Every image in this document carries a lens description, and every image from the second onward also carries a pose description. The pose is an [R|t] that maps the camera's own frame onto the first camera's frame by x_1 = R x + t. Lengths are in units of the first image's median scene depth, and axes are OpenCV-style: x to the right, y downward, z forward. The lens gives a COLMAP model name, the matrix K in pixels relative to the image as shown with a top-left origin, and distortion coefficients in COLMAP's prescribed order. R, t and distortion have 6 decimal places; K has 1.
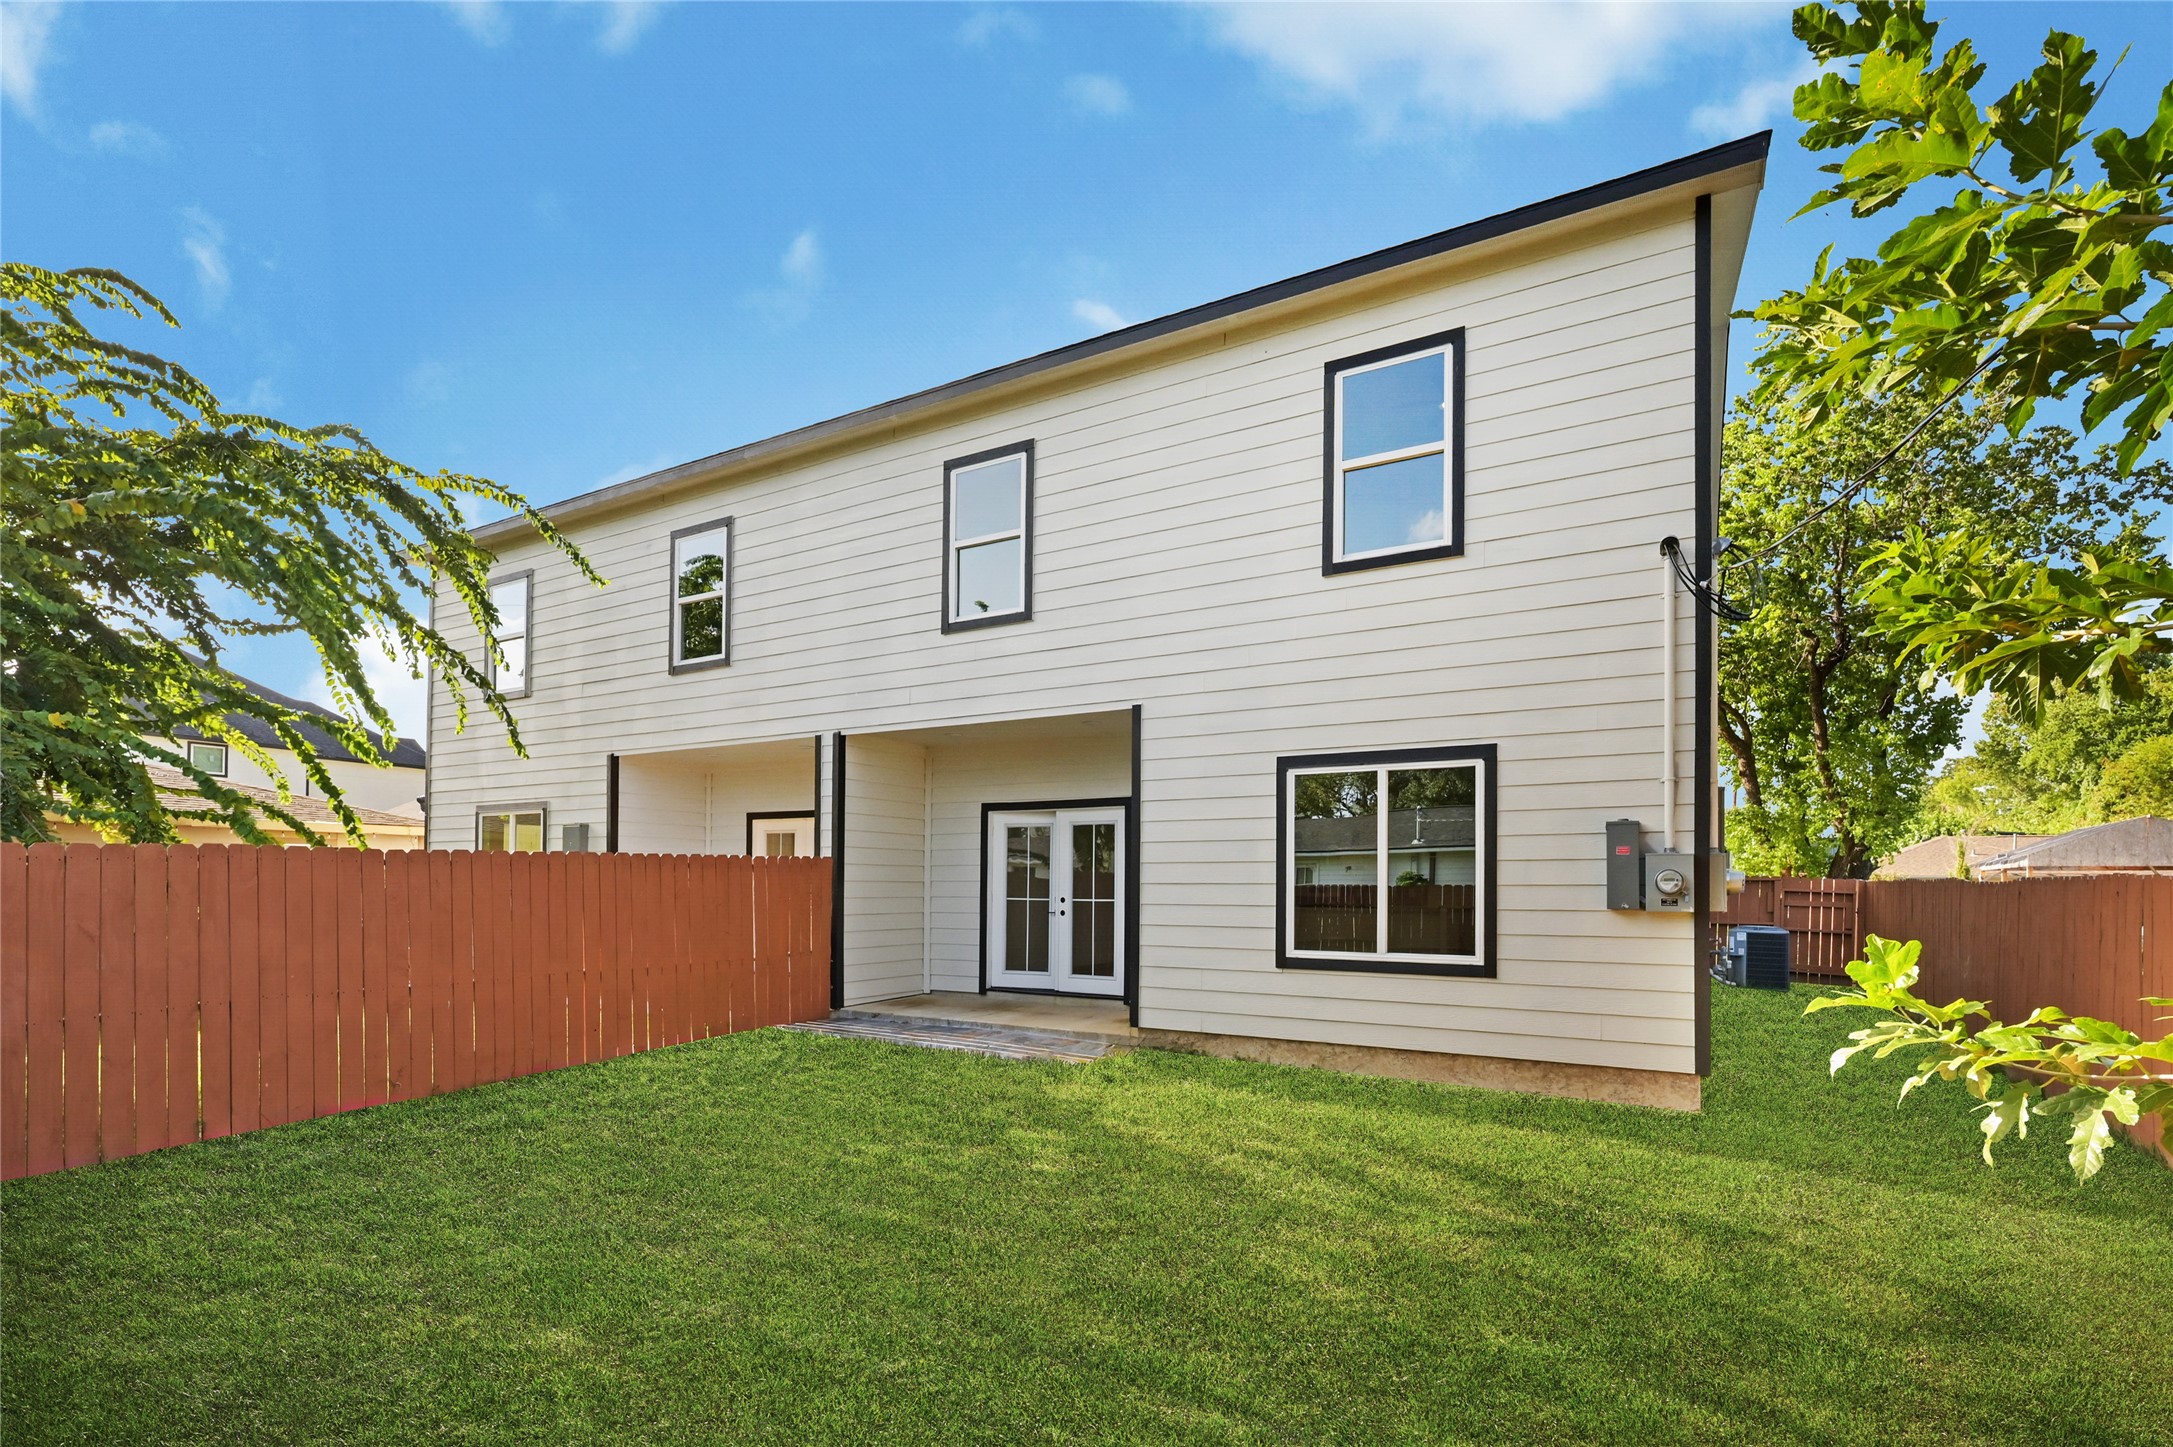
lens RADIAL K [[1183.3, 0, 1086.4], [0, 1183.3, 886.1], [0, 0, 1]] dist [0.022257, -0.012486]
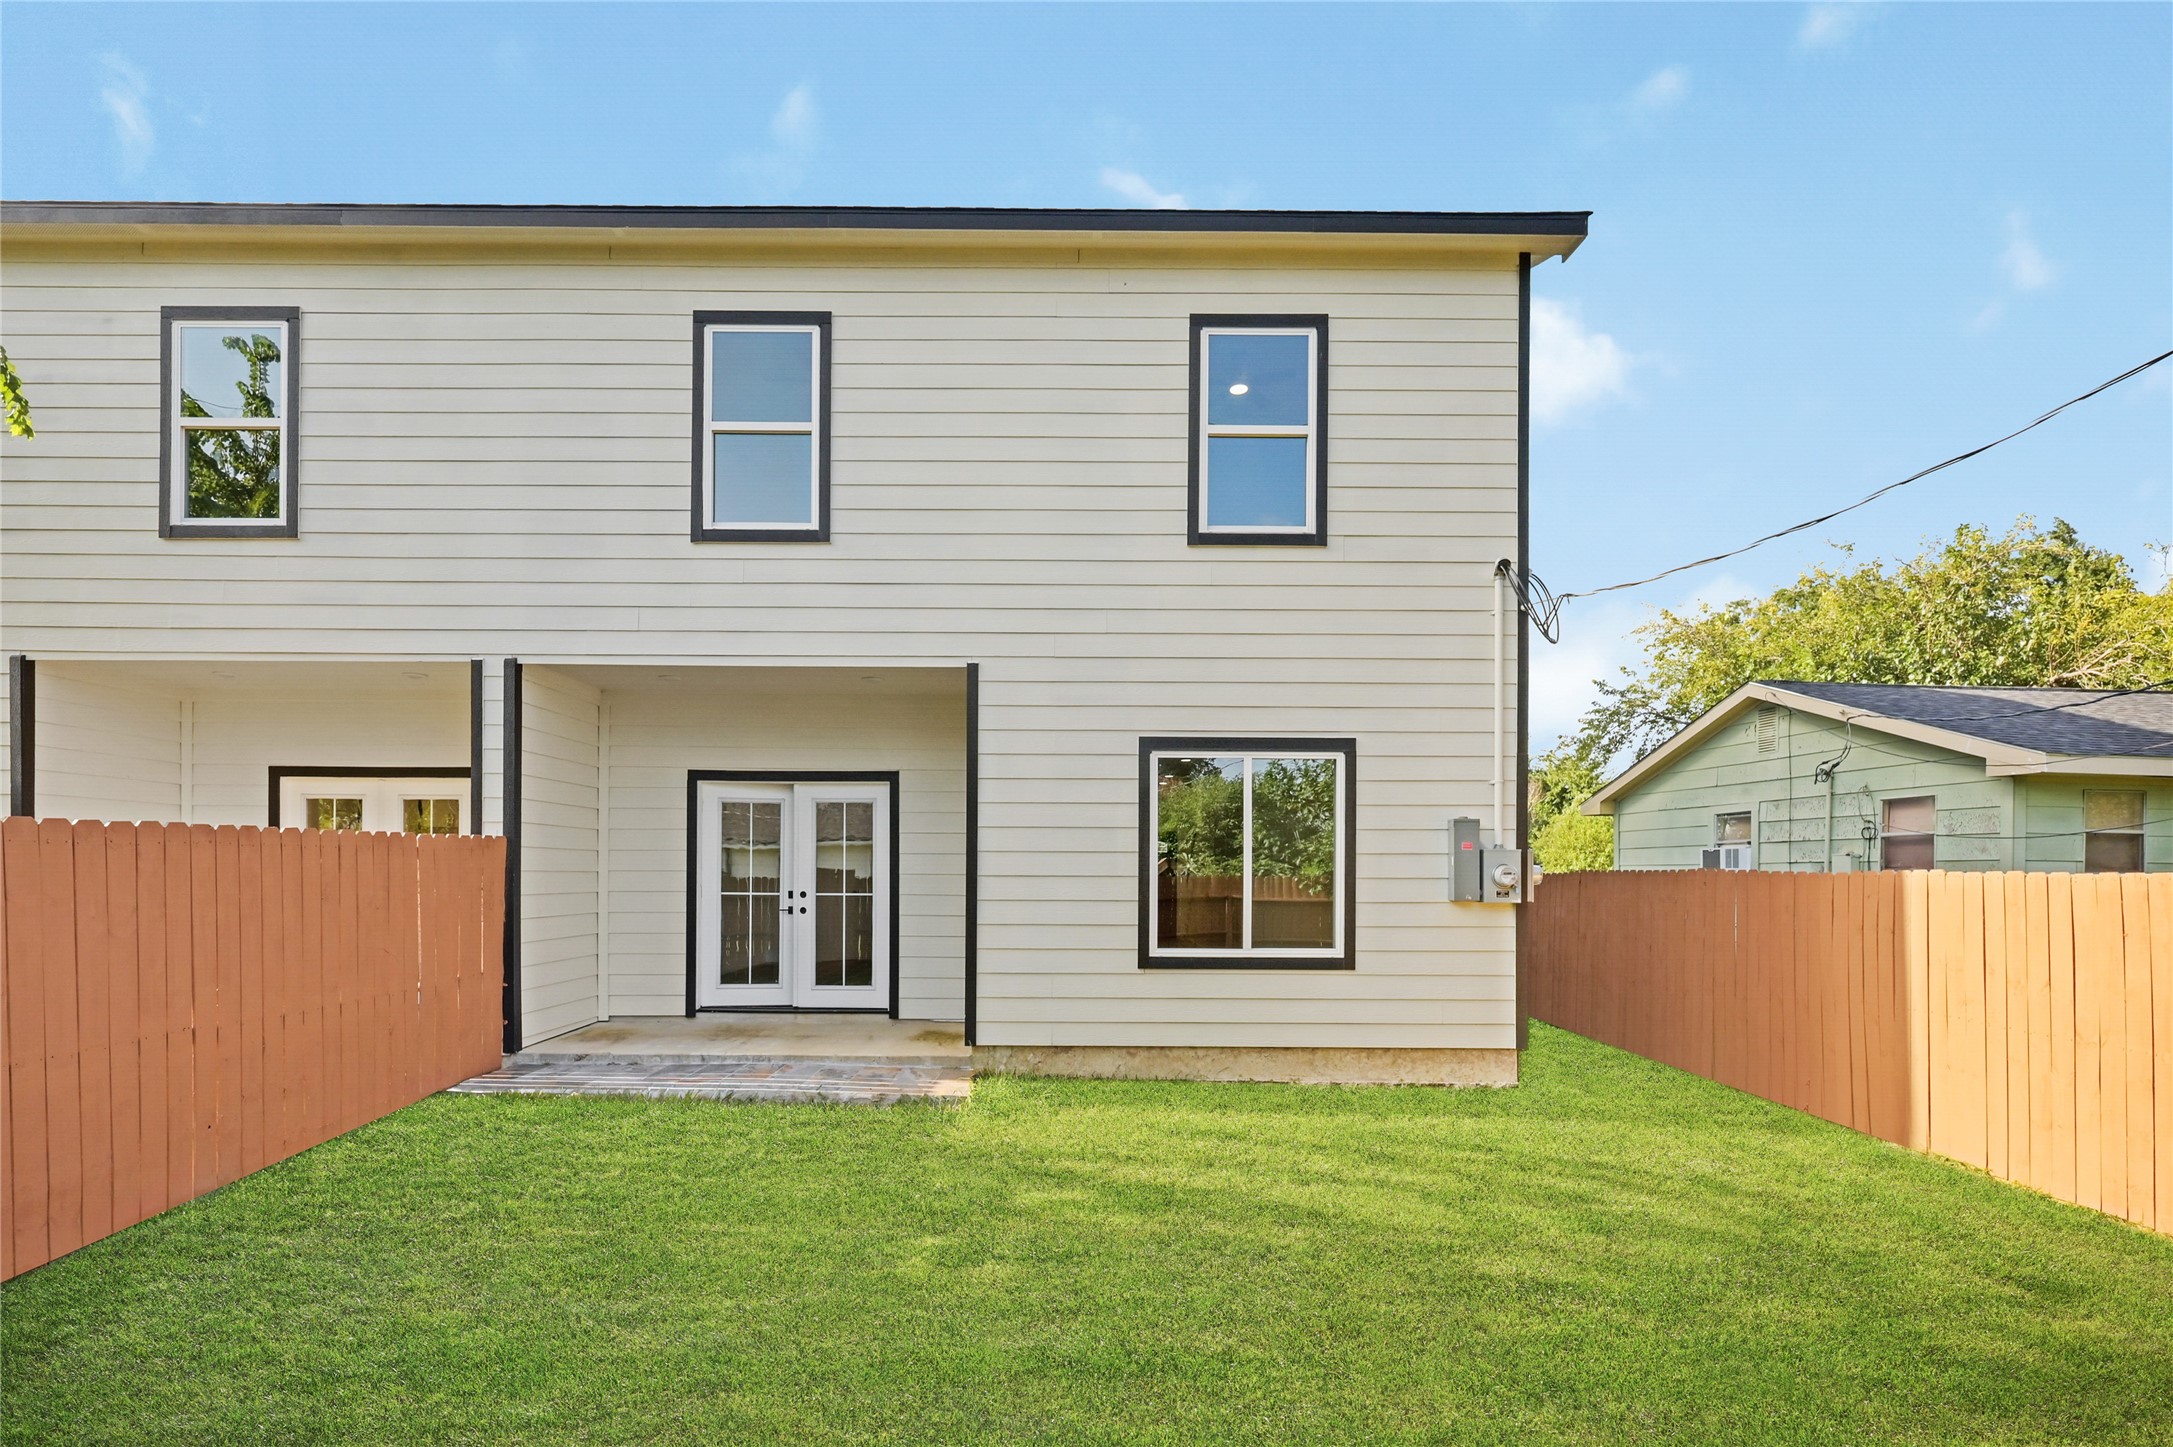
lens RADIAL K [[1183.3, 0, 1086.4], [0, 1183.3, 886.1], [0, 0, 1]] dist [0.022257, -0.012486]
pose [[0.830712, -0.004963, 0.556680, -0.360588], [-0.002083, 0.999926, 0.012022, -0.004996], [-0.556698, -0.011146, 0.830640, 0.253639]]
